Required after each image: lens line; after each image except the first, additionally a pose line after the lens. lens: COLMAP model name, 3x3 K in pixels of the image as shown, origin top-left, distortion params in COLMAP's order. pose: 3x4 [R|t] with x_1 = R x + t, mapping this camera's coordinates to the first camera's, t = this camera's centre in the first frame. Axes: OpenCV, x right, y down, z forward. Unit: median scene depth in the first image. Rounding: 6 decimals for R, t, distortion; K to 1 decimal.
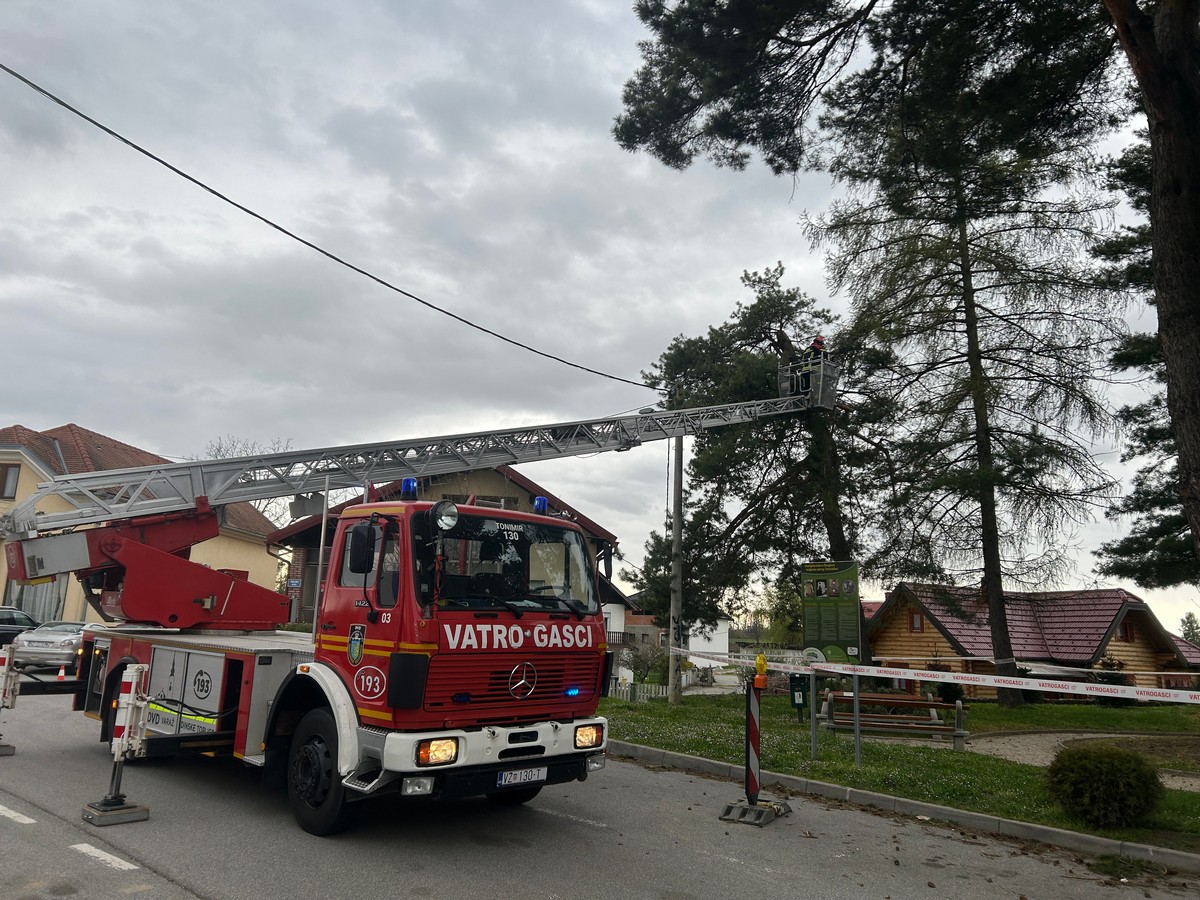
lens RADIAL K [[900.0, 0, 600.0], [0, 900.0, 450.0], [0, 0, 1]] dist [0.001437, 0.001781]
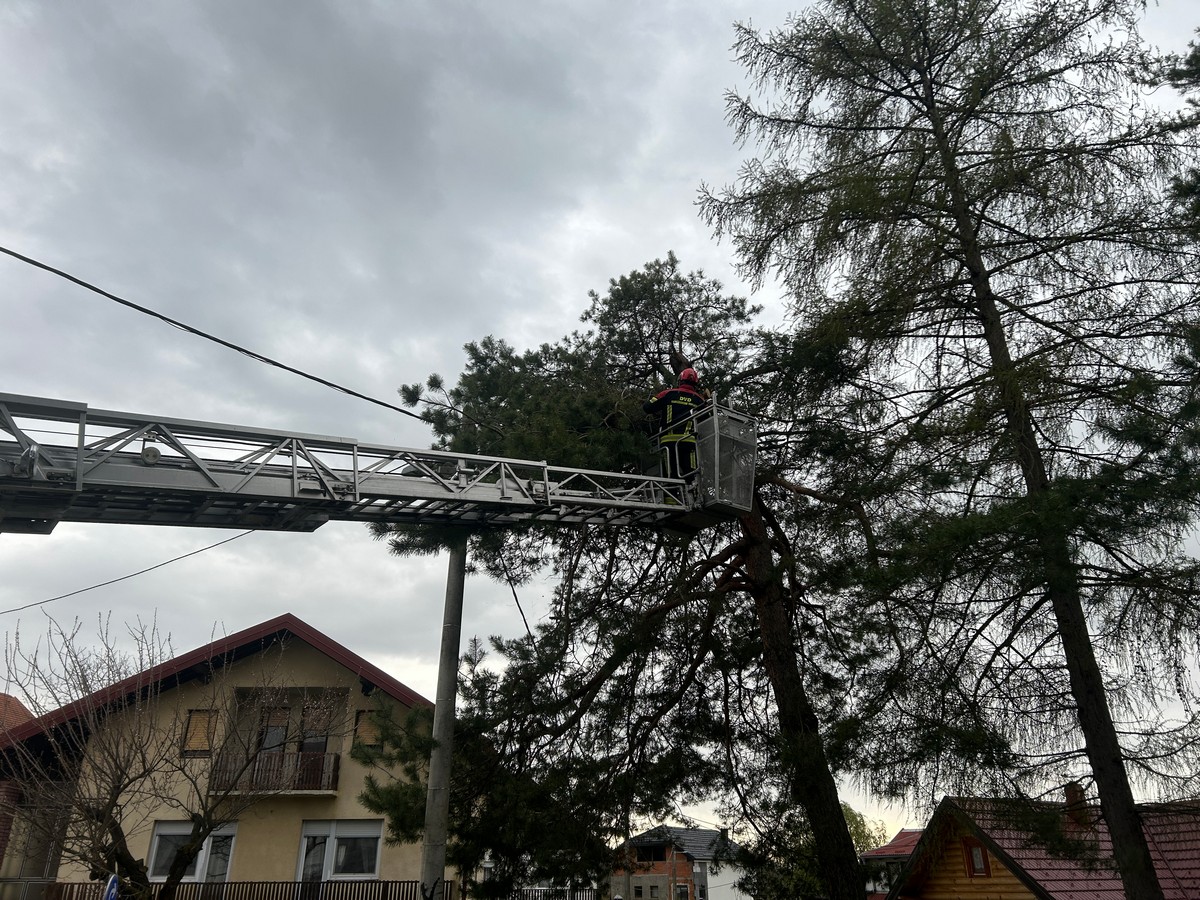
lens RADIAL K [[900.0, 0, 600.0], [0, 900.0, 450.0], [0, 0, 1]] dist [0.001437, 0.001781]
pose [[0.998685, -0.046872, -0.020767, 0.156743], [0.040391, 0.968854, -0.244317, 0.075996], [0.031572, 0.243157, 0.969473, 0.422586]]
